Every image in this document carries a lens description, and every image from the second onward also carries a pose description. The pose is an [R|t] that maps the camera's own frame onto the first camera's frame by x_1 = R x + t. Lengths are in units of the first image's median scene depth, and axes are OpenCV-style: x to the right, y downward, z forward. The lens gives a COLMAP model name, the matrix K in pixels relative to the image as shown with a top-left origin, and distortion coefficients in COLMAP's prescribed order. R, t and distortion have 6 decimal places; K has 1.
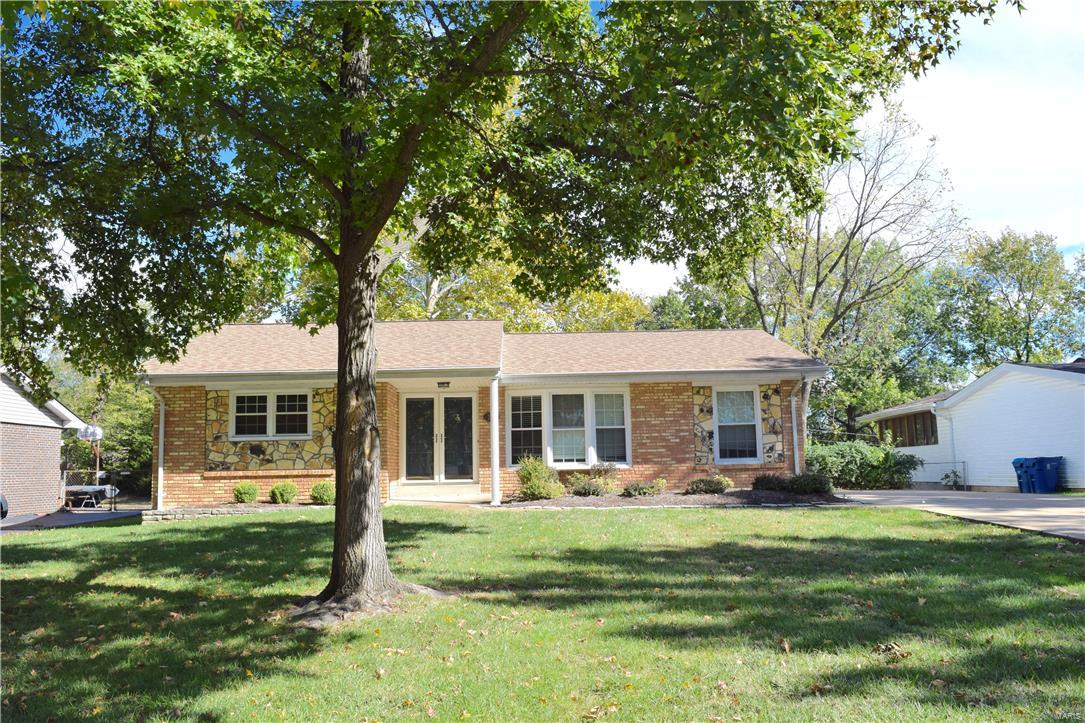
lens RADIAL K [[845.6, 0, 542.5], [0, 845.6, 361.5], [0, 0, 1]] dist [-0.087324, 0.018991]
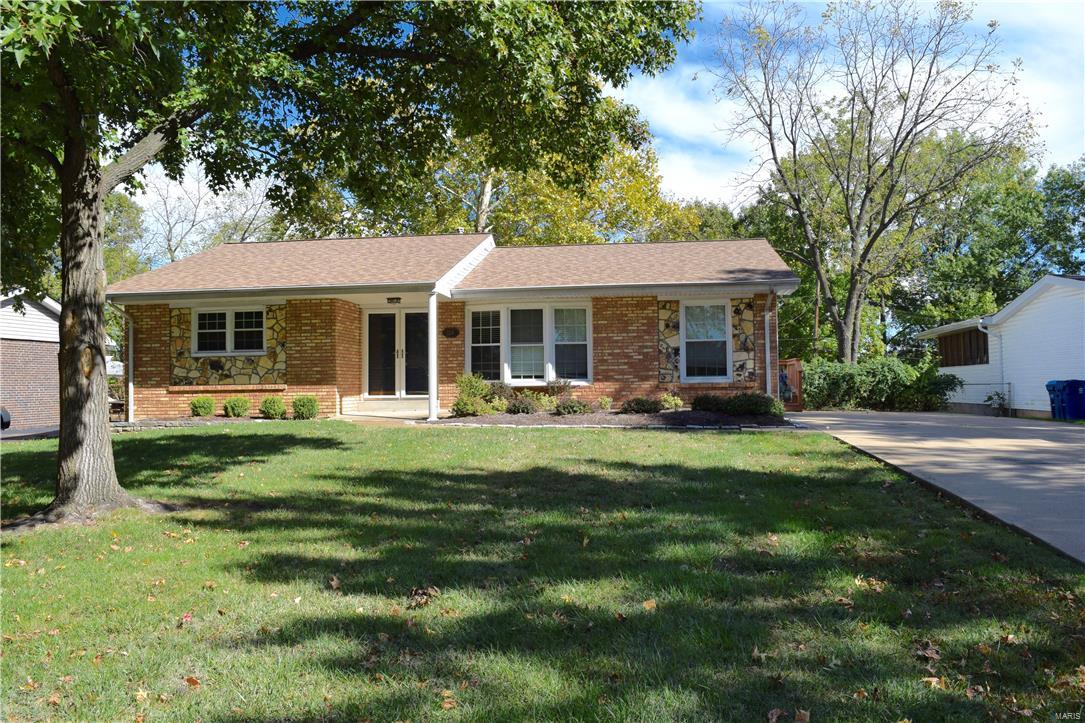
lens RADIAL K [[845.6, 0, 542.5], [0, 845.6, 361.5], [0, 0, 1]] dist [-0.087324, 0.018991]
pose [[0.988841, 0.005057, -0.148892, 0.205881], [0.010030, 0.994897, 0.100399, 0.001070], [0.148640, -0.100772, 0.983744, 0.041371]]
